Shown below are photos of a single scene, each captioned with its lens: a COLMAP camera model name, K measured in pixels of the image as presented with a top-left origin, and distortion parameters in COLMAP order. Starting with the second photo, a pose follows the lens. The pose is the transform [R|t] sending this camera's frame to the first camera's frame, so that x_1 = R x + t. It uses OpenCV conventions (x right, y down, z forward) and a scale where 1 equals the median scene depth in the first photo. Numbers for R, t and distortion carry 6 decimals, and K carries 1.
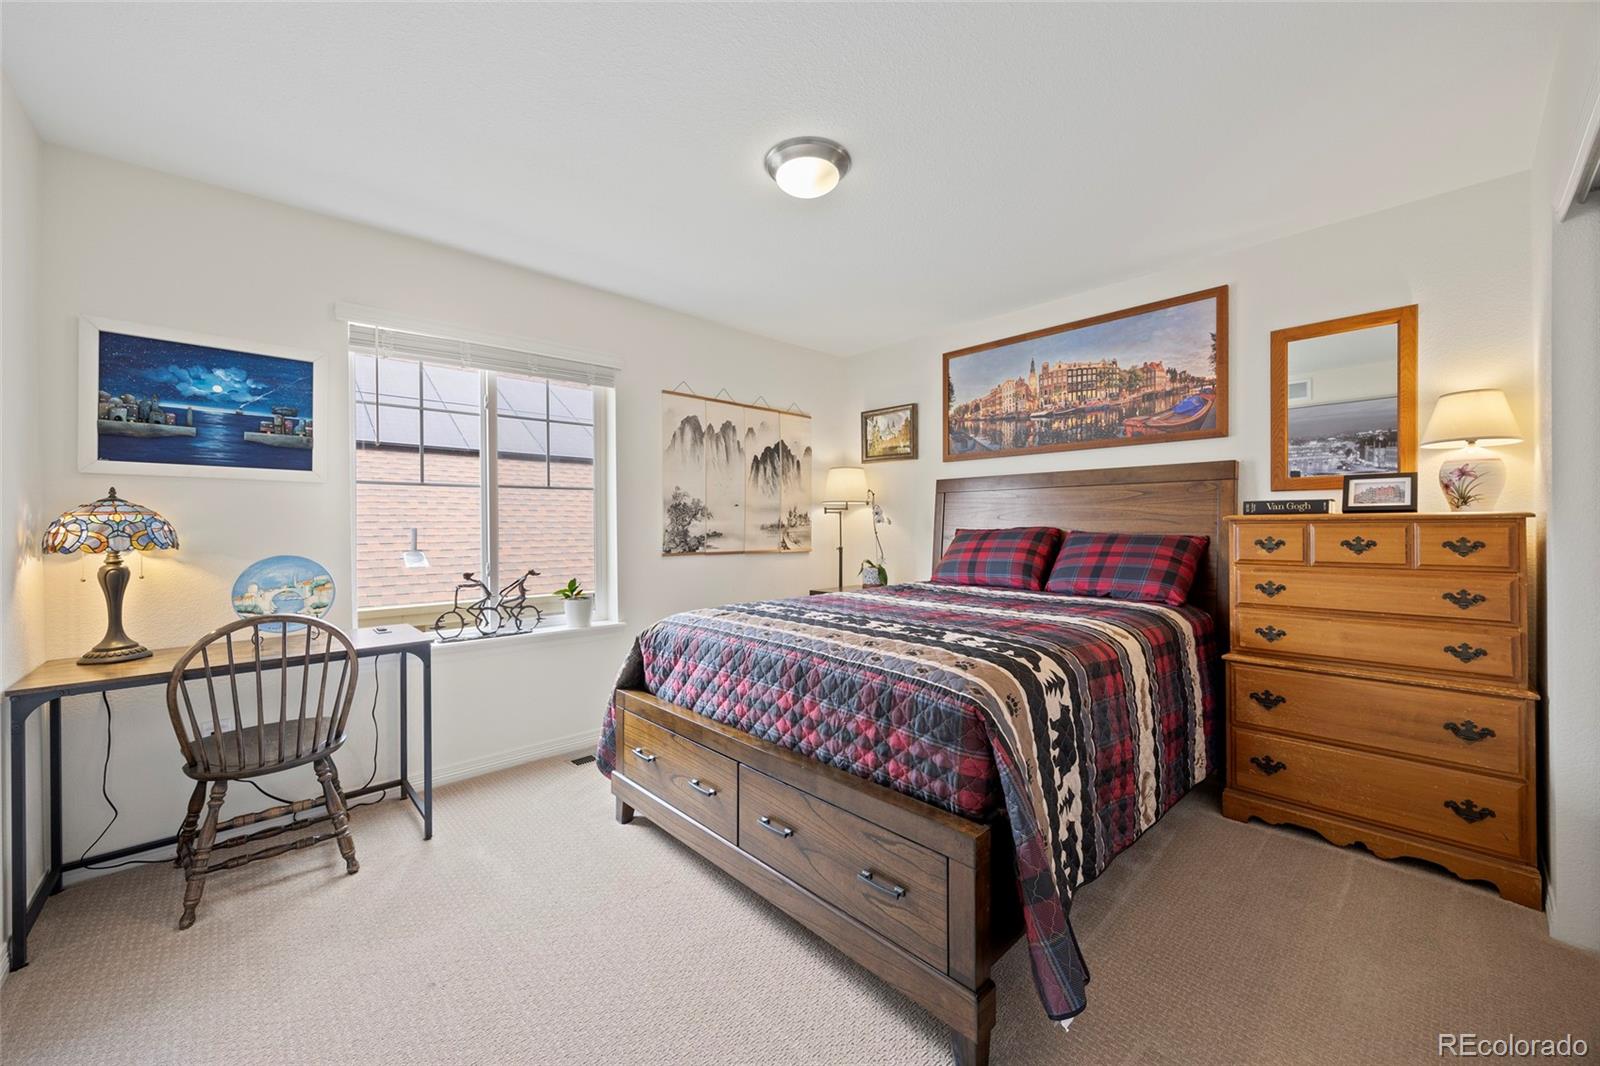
lens RADIAL K [[618.8, 0, 802.1], [0, 618.8, 526.9], [0, 0, 1]] dist [-0.001074, 0.000608]
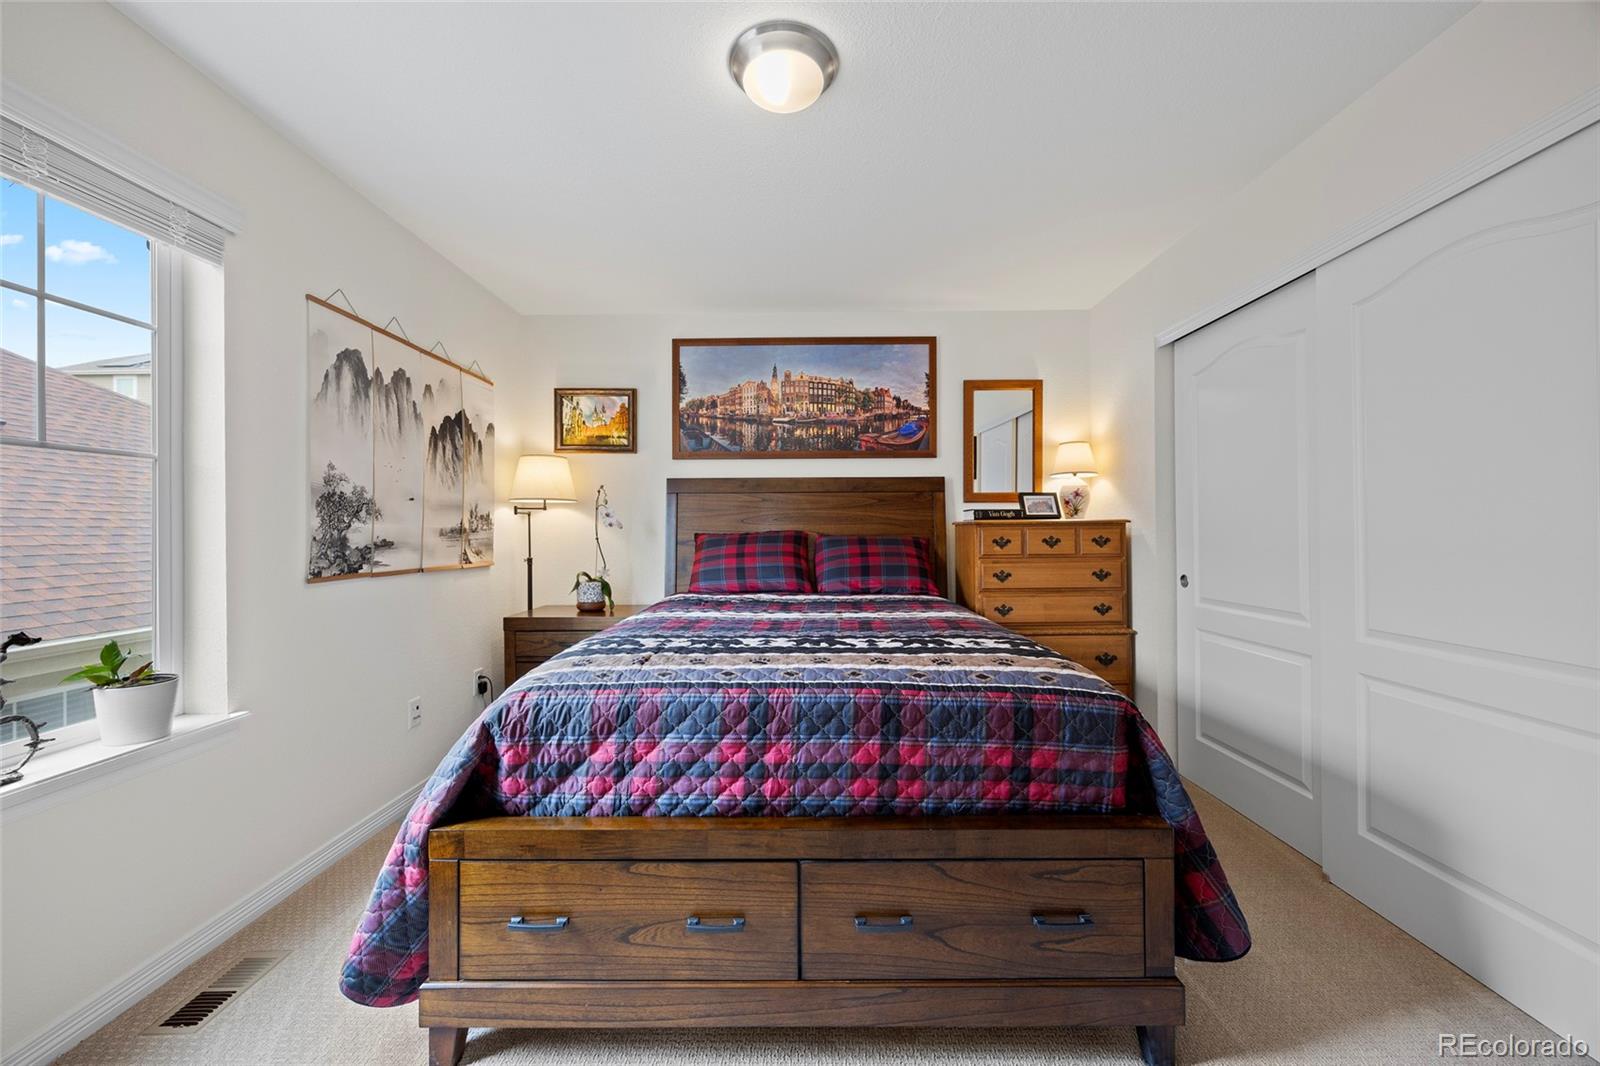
lens RADIAL K [[618.8, 0, 803.6], [0, 618.8, 529.4], [0, 0, 1]] dist [-0.001074, 0.000608]
pose [[0.686019, -0.000456, 0.727583, -0.388146], [0.005716, 0.999972, -0.004762, 0.003553], [-0.727561, 0.007426, 0.686003, 0.321216]]
